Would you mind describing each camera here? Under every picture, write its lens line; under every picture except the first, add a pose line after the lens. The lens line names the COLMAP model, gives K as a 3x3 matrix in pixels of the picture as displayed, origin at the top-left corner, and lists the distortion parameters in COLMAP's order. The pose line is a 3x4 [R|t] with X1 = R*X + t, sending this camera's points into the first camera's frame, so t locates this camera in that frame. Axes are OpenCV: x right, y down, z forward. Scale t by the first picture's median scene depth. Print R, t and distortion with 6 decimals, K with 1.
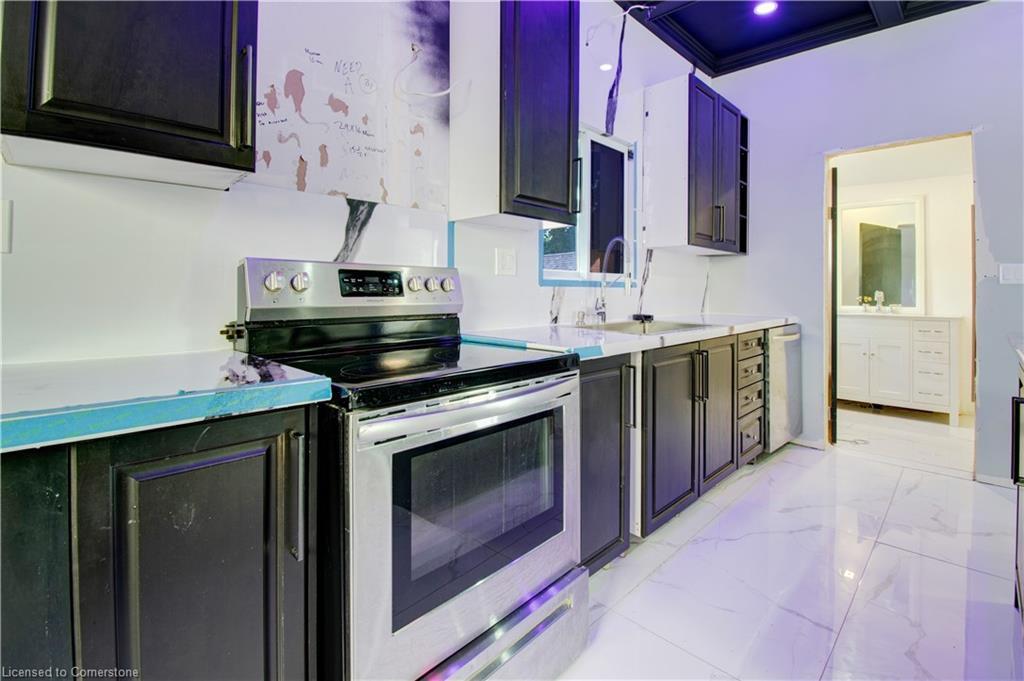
lens RADIAL K [[469.3, 0, 514.6], [0, 469.3, 292.6], [0, 0, 1]] dist [0.000075, -0.015790]
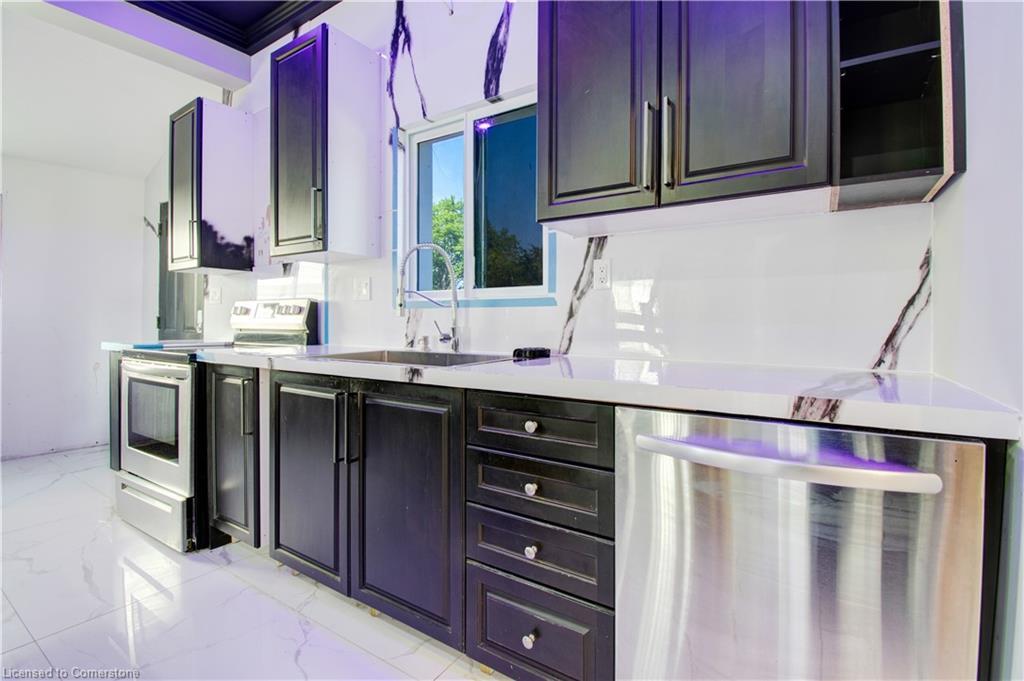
lens RADIAL K [[469.3, 0, 504.6], [0, 469.3, 326.8], [0, 0, 1]] dist [0.000075, -0.015790]
pose [[0.185361, 0.007601, -0.982641, 1.428518], [-0.005660, 0.999962, 0.006667, 0.022579], [0.982654, 0.004326, 0.185397, 1.365829]]
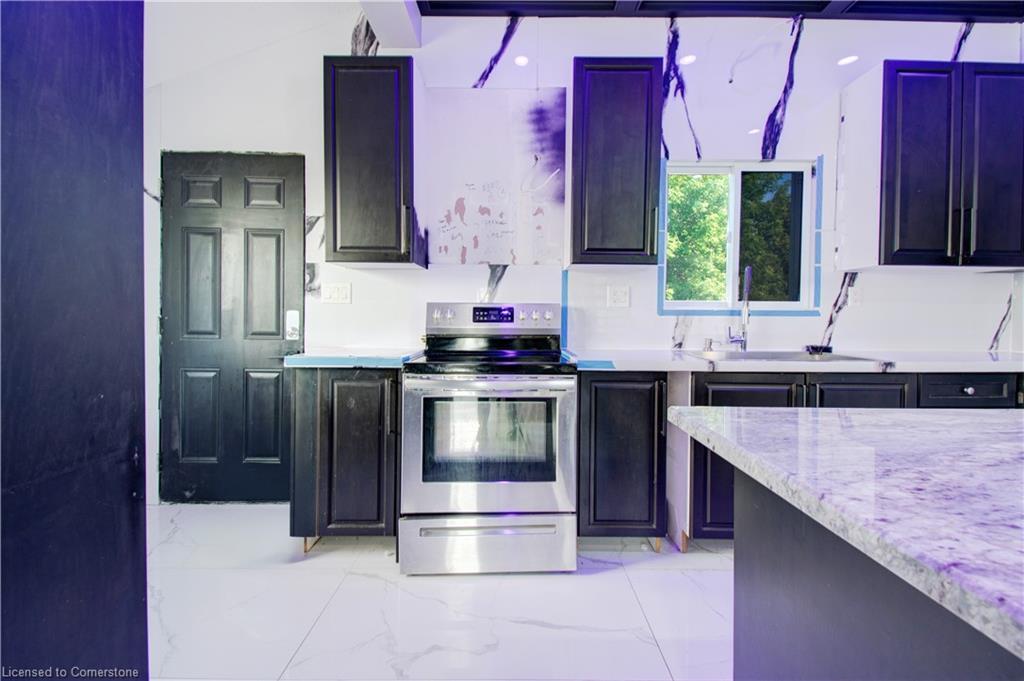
lens RADIAL K [[446.8, 0, 518.4], [0, 446.8, 326.7], [0, 0, 1]] dist [0.029123, -0.011211]
pose [[0.700372, 0.013827, -0.713644, 0.794151], [-0.004964, 0.999883, 0.014502, -0.000099], [0.713761, -0.006614, 0.700359, -0.054583]]
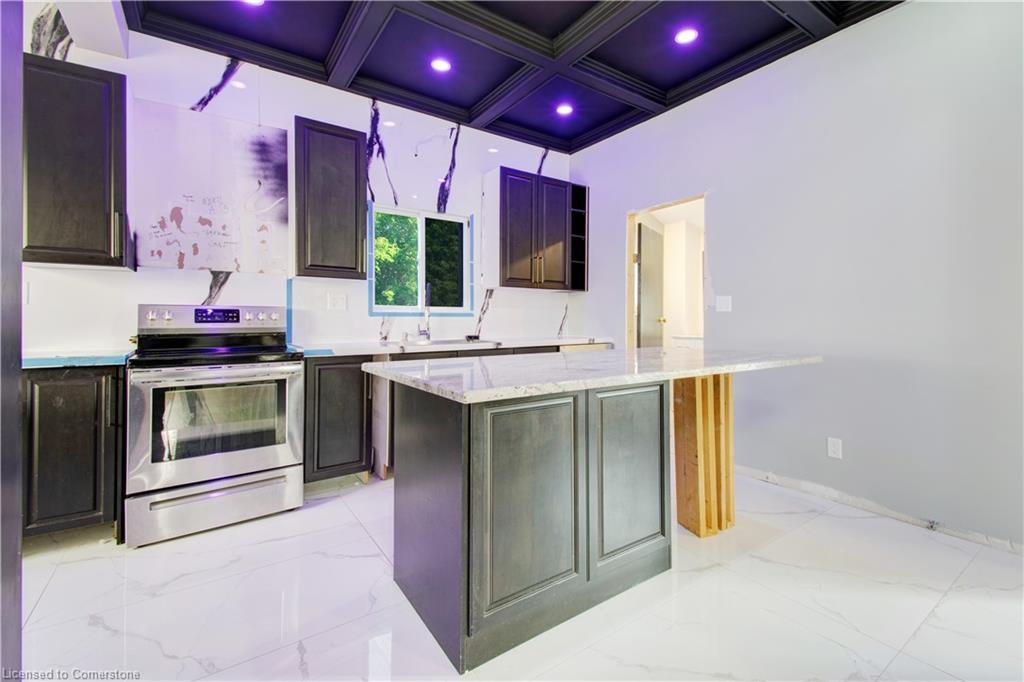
lens RADIAL K [[446.8, 0, 529.3], [0, 446.8, 320.4], [0, 0, 1]] dist [0.029123, -0.011211]
pose [[0.984857, -0.005036, -0.173296, 1.102831], [0.004622, 0.999985, -0.002790, 0.008917], [0.173308, 0.001947, 0.984866, -0.514266]]
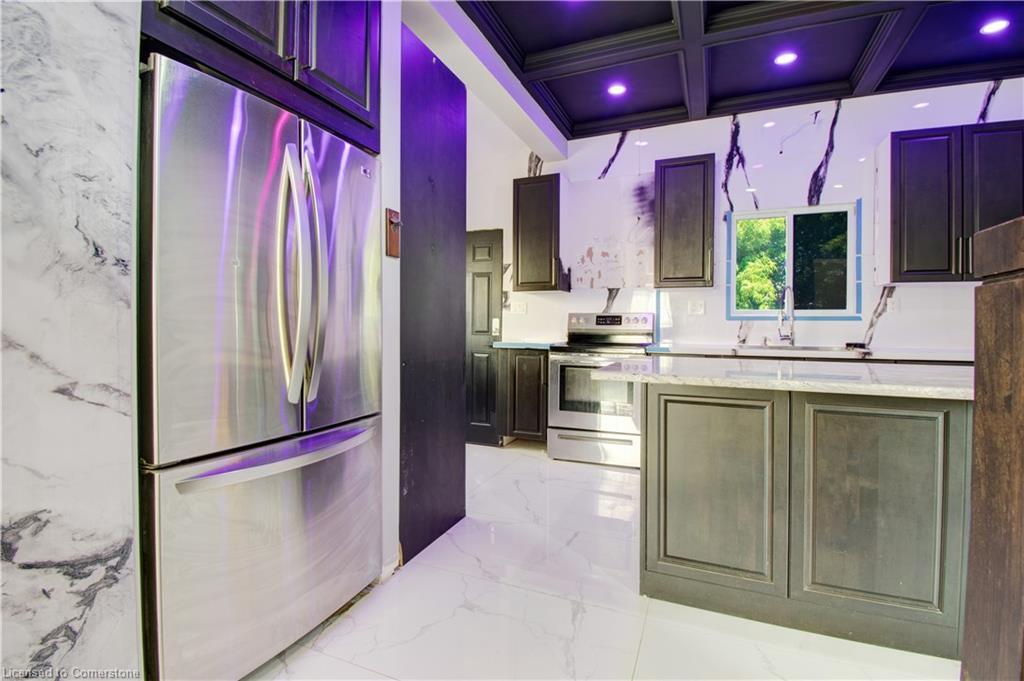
lens RADIAL K [[469.3, 0, 507.2], [0, 469.3, 325.2], [0, 0, 1]] dist [0.000075, -0.015790]
pose [[0.342917, 0.003151, -0.939360, 1.770696], [-0.005526, 0.999984, 0.001338, 0.007310], [0.939349, 0.004732, 0.342929, -0.410060]]
